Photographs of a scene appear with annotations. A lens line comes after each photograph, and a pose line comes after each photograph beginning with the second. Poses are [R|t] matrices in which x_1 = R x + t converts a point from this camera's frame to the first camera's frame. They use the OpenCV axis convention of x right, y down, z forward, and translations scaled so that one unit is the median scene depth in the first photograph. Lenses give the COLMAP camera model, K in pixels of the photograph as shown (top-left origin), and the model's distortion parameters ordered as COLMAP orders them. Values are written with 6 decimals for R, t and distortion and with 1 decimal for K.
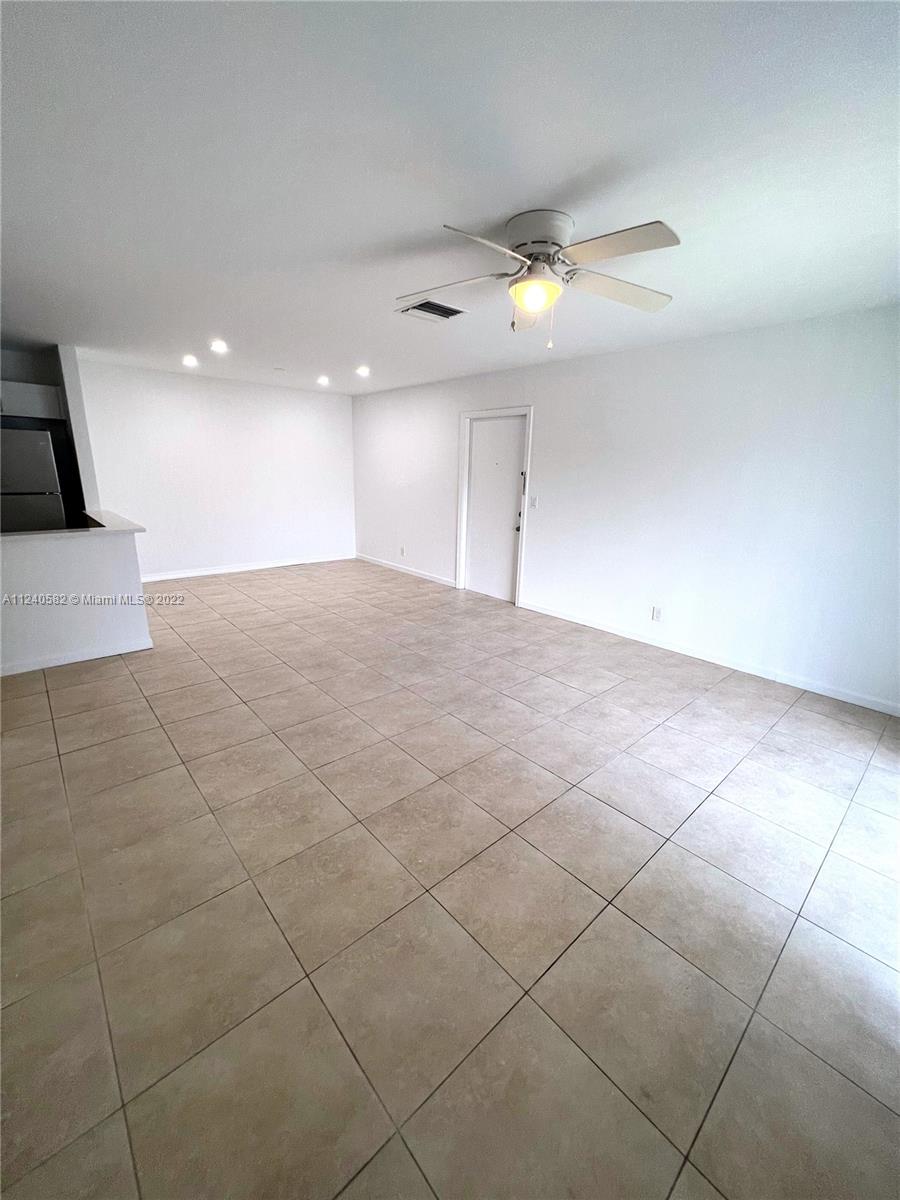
lens RADIAL K [[480.6, 0, 452.6], [0, 480.6, 595.2], [0, 0, 1]] dist [-0.001205, 0.000830]
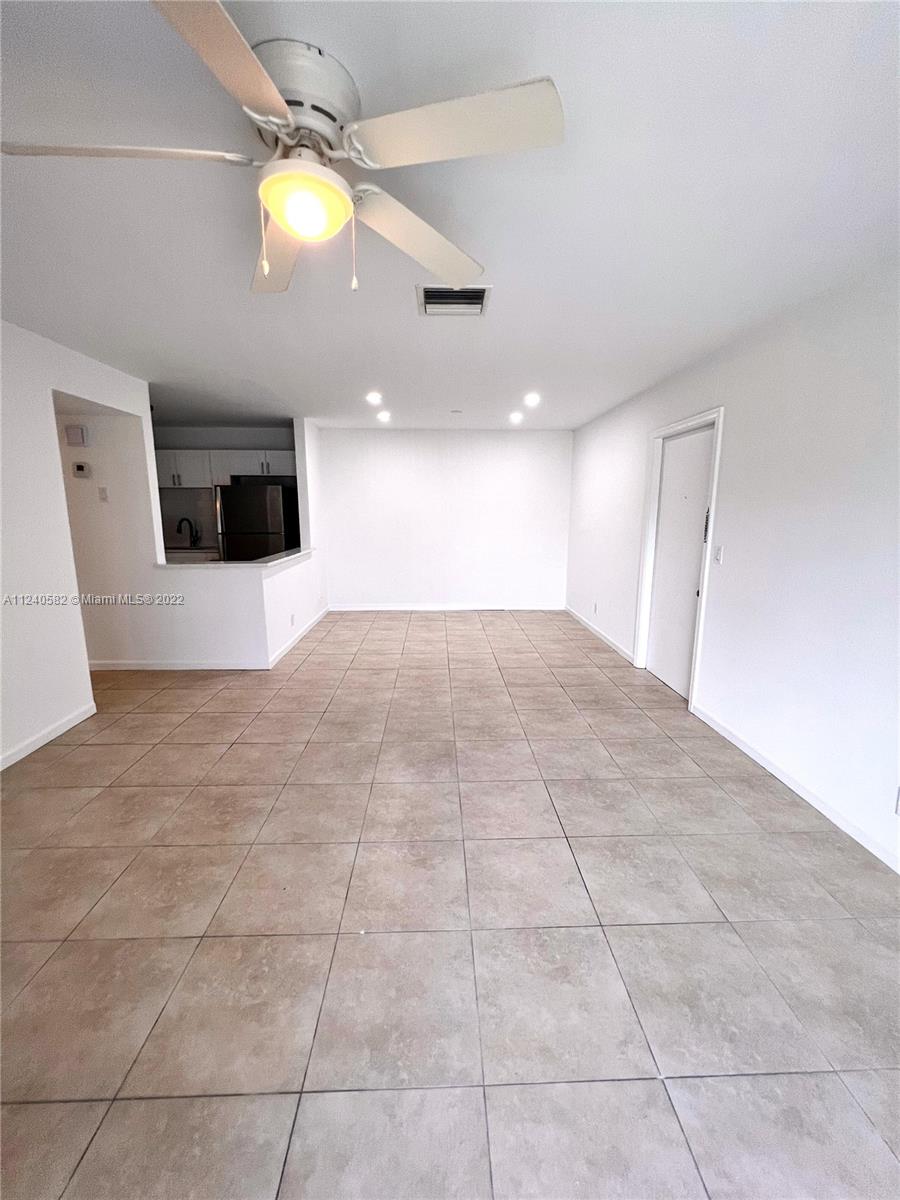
lens RADIAL K [[480.6, 0, 452.6], [0, 480.6, 595.2], [0, 0, 1]] dist [-0.001205, 0.000830]
pose [[0.764729, 0.091188, -0.637867, 0.351394], [-0.147698, 0.988385, -0.035776, -0.074152], [0.627196, 0.121571, 0.769315, 0.338973]]
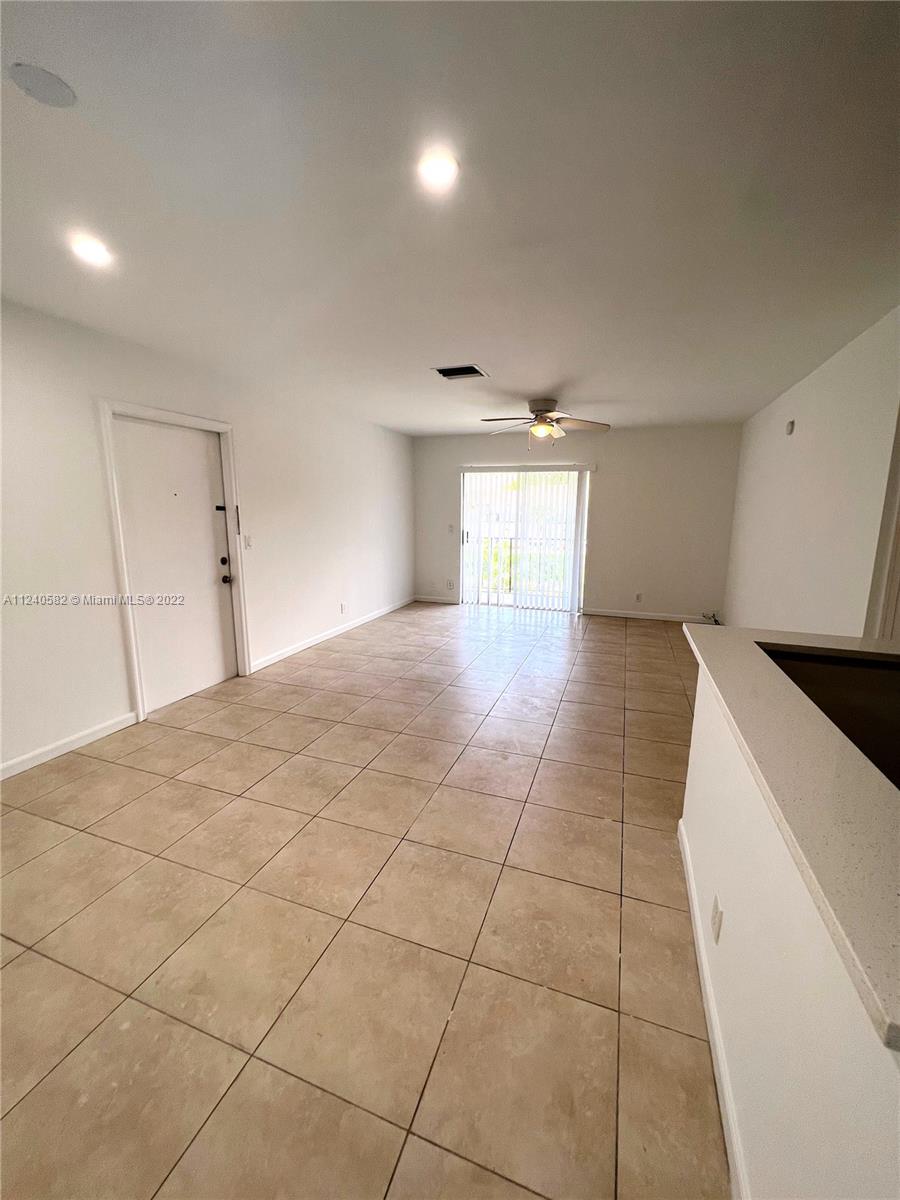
lens RADIAL K [[480.6, 0, 452.6], [0, 480.6, 595.2], [0, 0, 1]] dist [-0.001205, 0.000830]
pose [[-0.471625, -0.188656, 0.861382, -0.821593], [0.205375, 0.926482, 0.315361, -0.335828], [-0.857549, 0.325639, -0.398207, 1.197925]]
